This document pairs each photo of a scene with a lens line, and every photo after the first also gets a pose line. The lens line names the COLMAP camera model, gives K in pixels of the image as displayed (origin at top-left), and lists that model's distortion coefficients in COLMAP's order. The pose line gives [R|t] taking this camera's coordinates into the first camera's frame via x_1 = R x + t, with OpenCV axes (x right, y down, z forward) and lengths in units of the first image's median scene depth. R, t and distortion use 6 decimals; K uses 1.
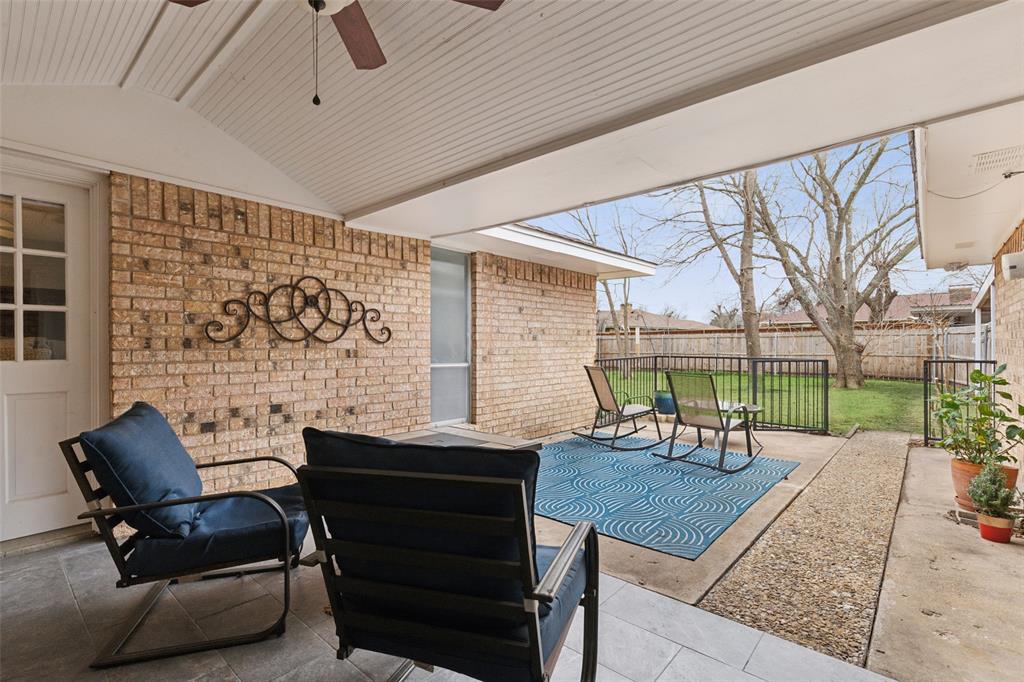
lens RADIAL K [[472.9, 0, 513.3], [0, 472.9, 345.4], [0, 0, 1]] dist [-0.000131, -0.003745]
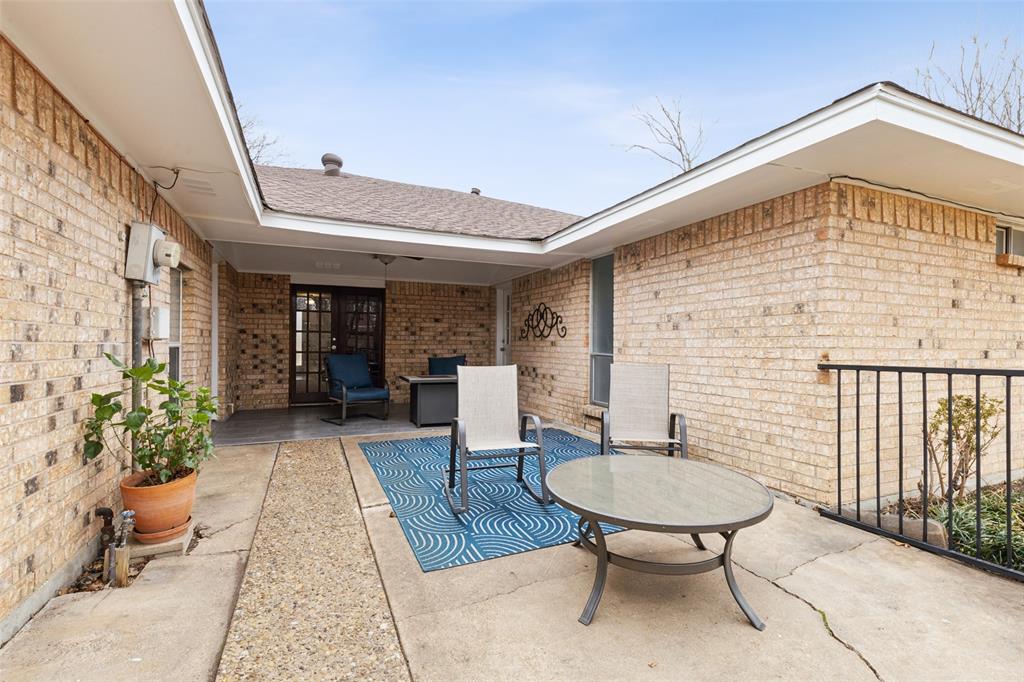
lens RADIAL K [[472.9, 0, 513.8], [0, 472.9, 341.1], [0, 0, 1]] dist [-0.000131, -0.003745]
pose [[-0.427185, -0.010731, -0.904100, 0.941023], [-0.007165, 0.999938, -0.008483, 0.017641], [0.904136, 0.002854, -0.427236, 1.206212]]
